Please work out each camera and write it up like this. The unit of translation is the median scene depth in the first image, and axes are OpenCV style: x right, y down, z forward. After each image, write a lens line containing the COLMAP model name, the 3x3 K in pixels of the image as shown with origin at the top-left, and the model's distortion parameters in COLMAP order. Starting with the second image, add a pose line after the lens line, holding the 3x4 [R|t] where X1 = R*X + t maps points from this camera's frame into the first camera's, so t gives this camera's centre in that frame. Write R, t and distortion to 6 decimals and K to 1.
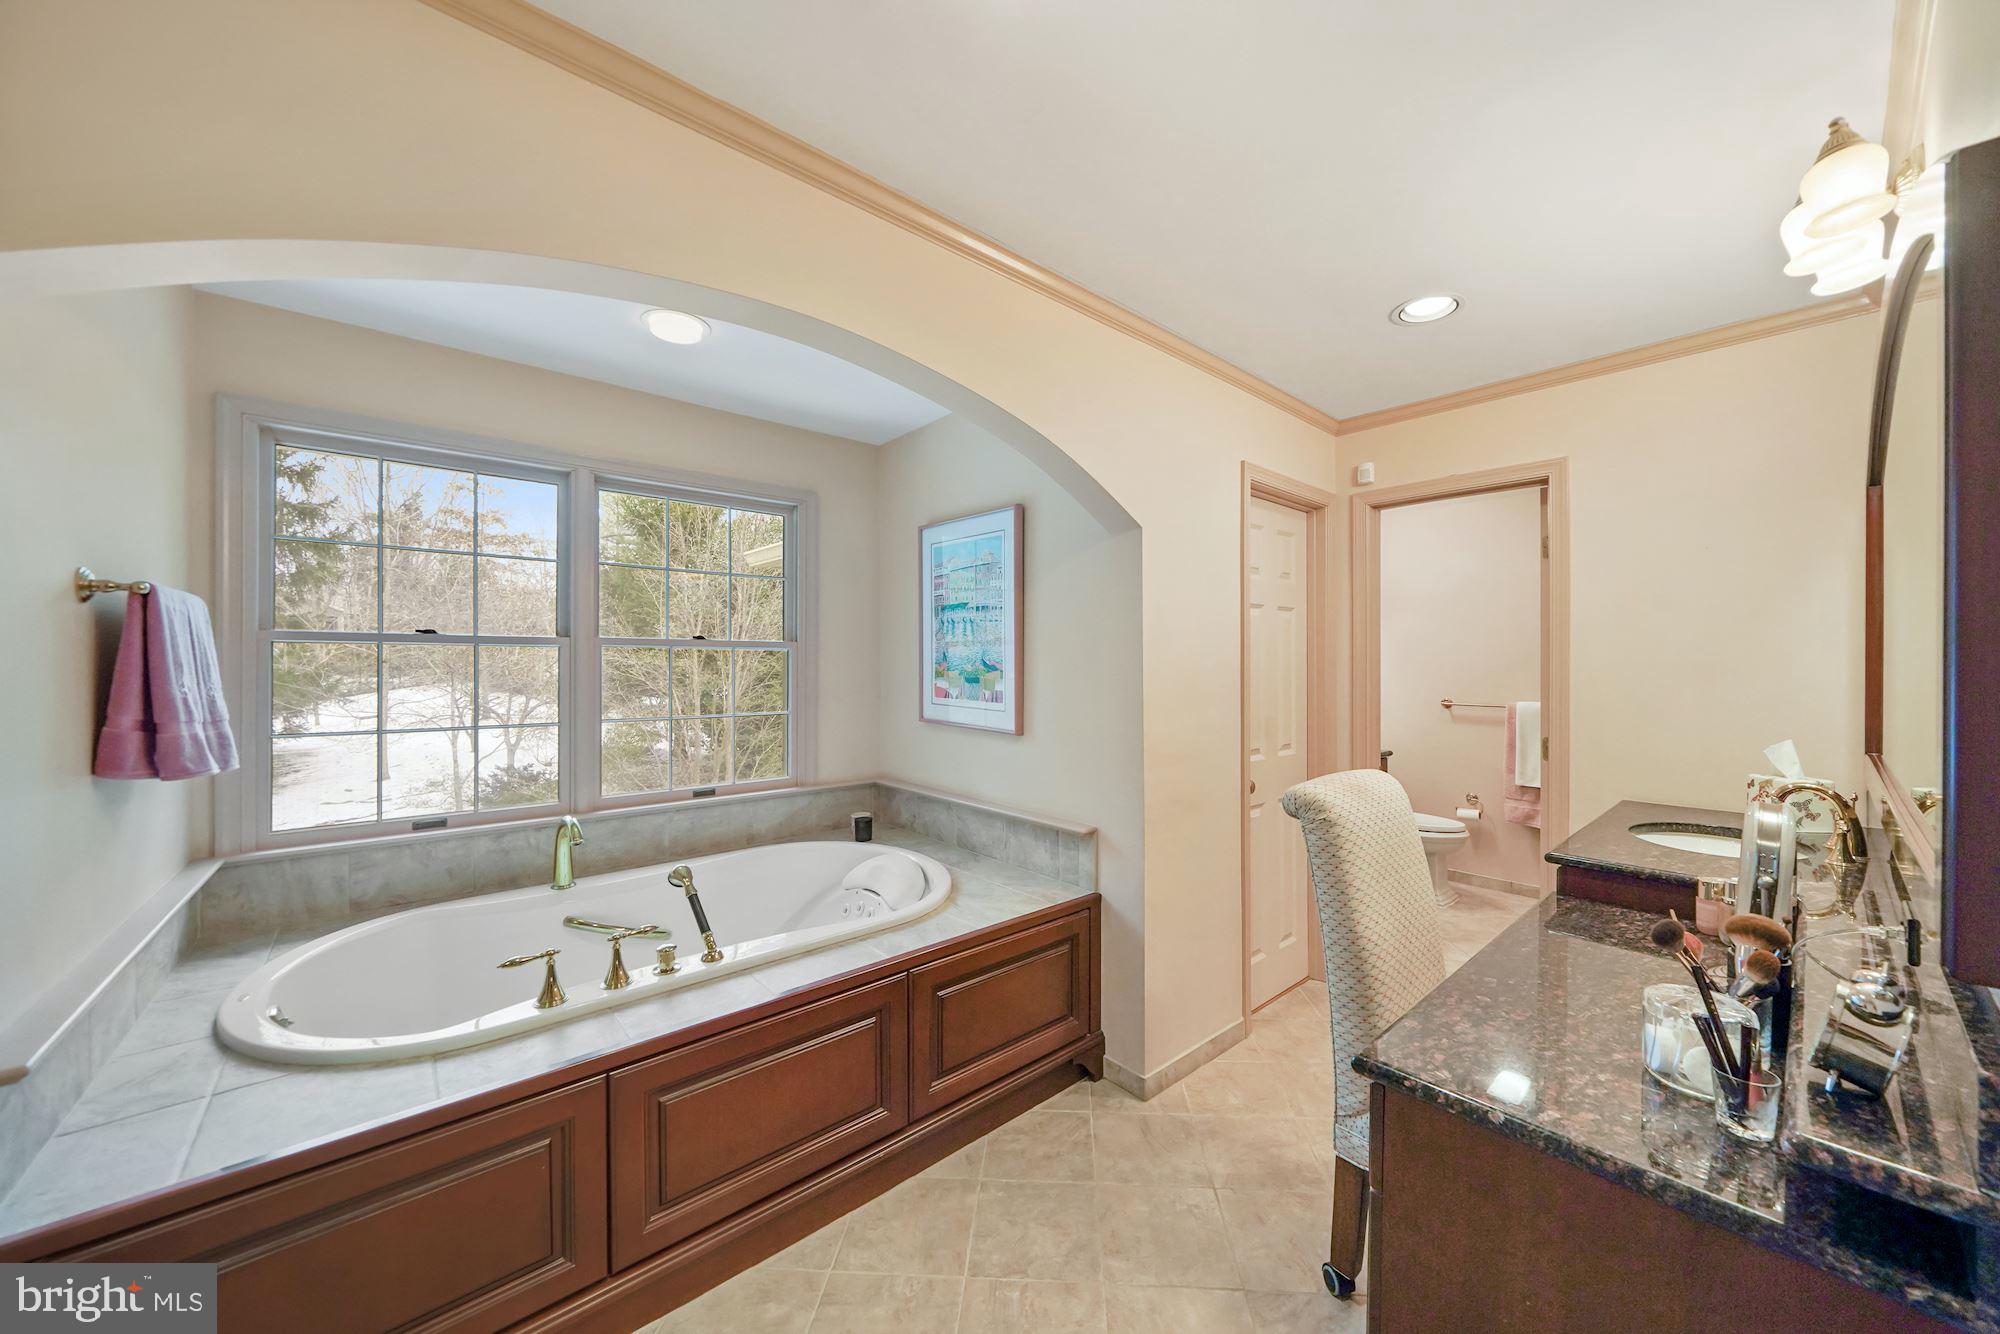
lens RADIAL K [[721.6, 0, 1010.8], [0, 721.6, 663.1], [0, 0, 1]] dist [-0.007426, -0.000456]
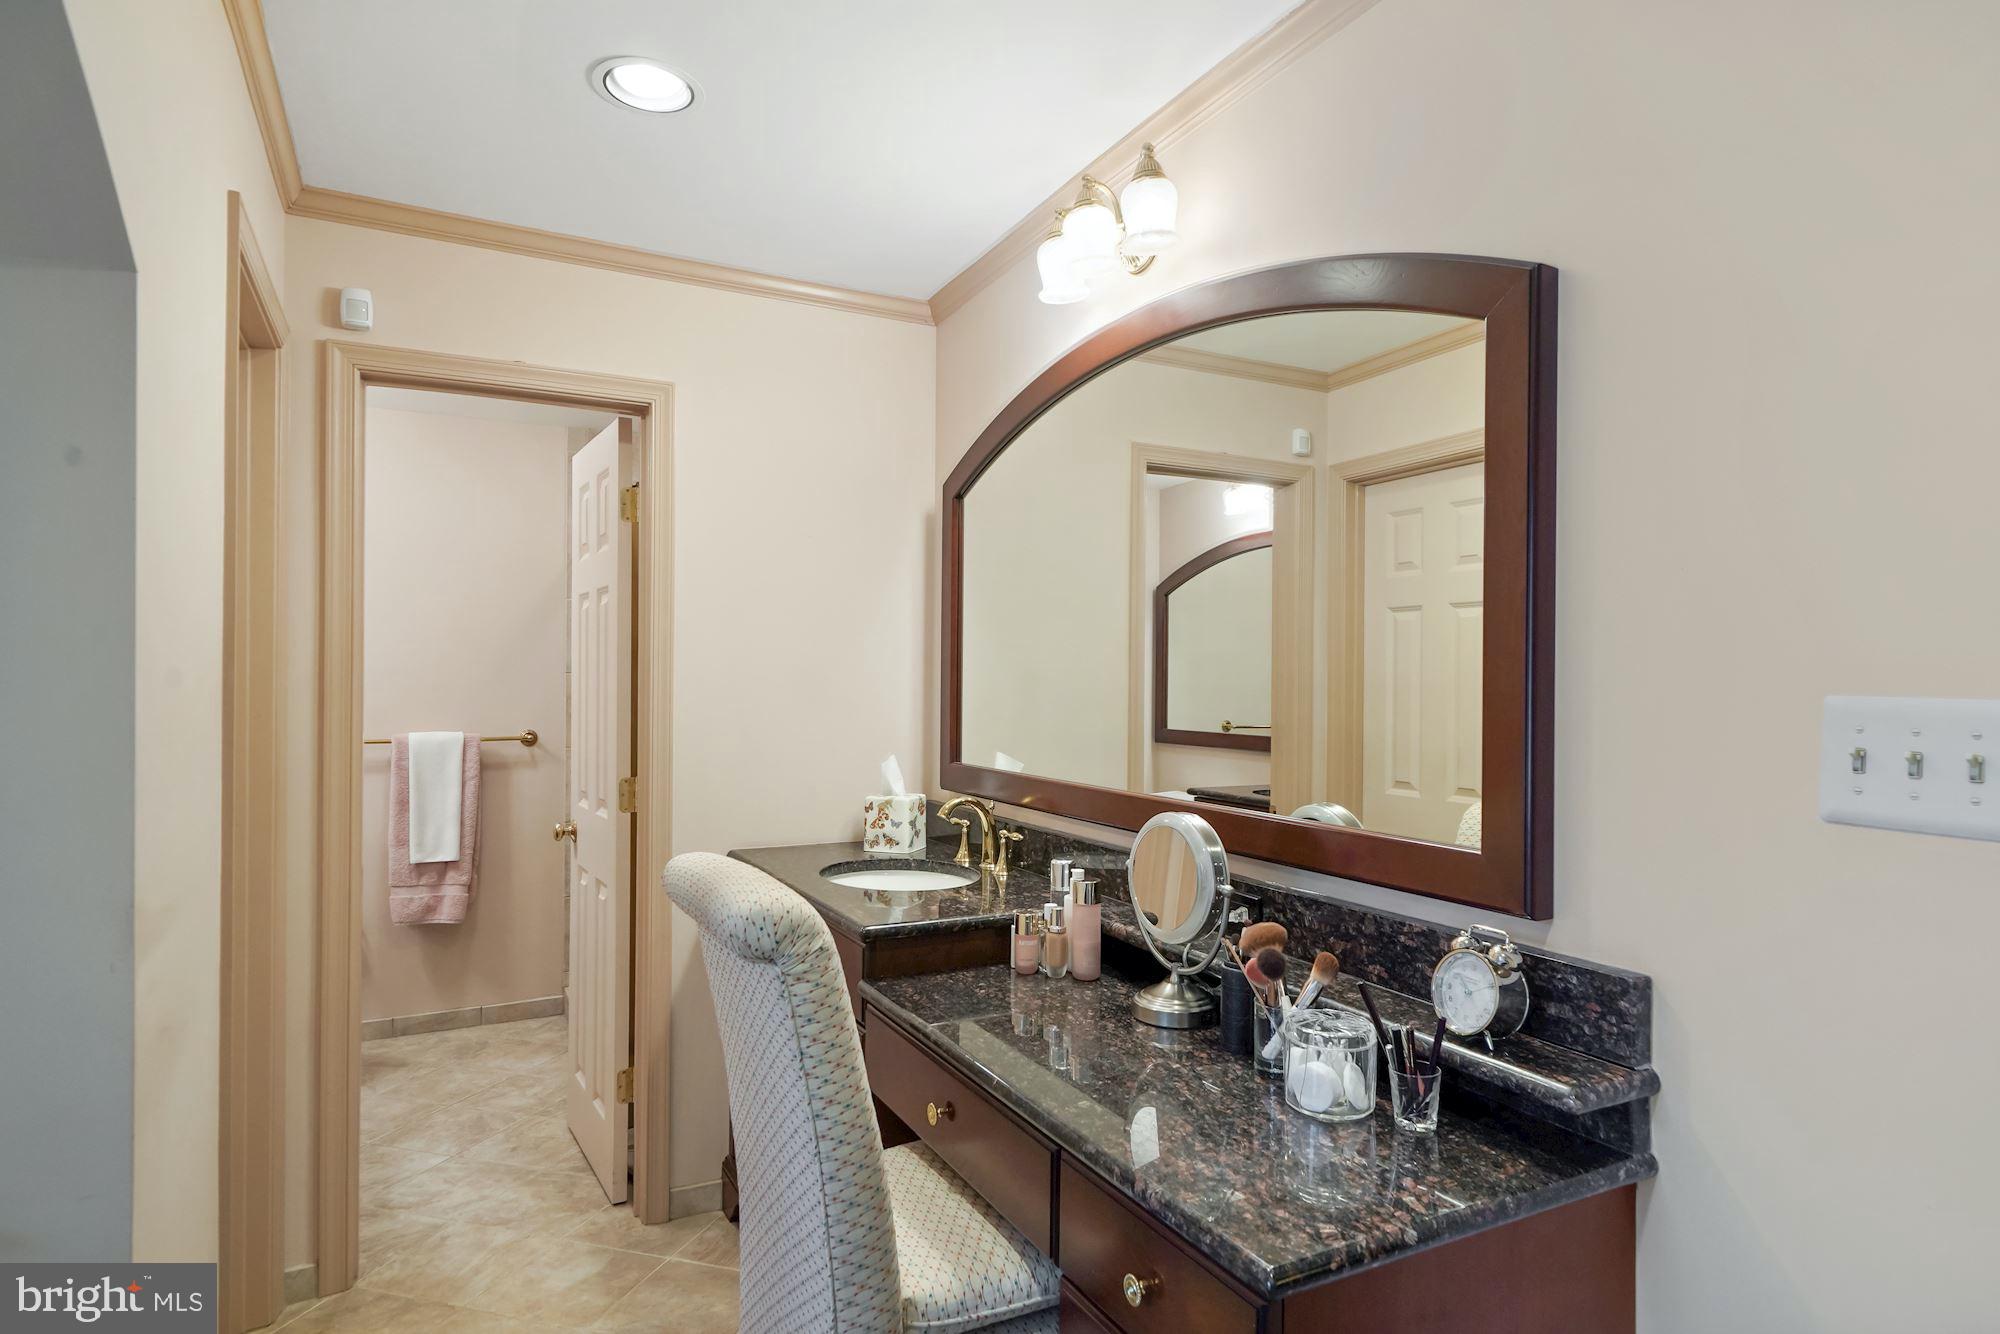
lens RADIAL K [[1097.9, 0, 1072.2], [0, 1097.9, 672.9], [0, 0, 1]] dist [0.001010, -0.000968]
pose [[0.224394, 0.005426, 0.974483, -0.164774], [-0.003731, 0.999982, -0.004709, 0.004580], [-0.974491, -0.002579, 0.224410, 0.303166]]
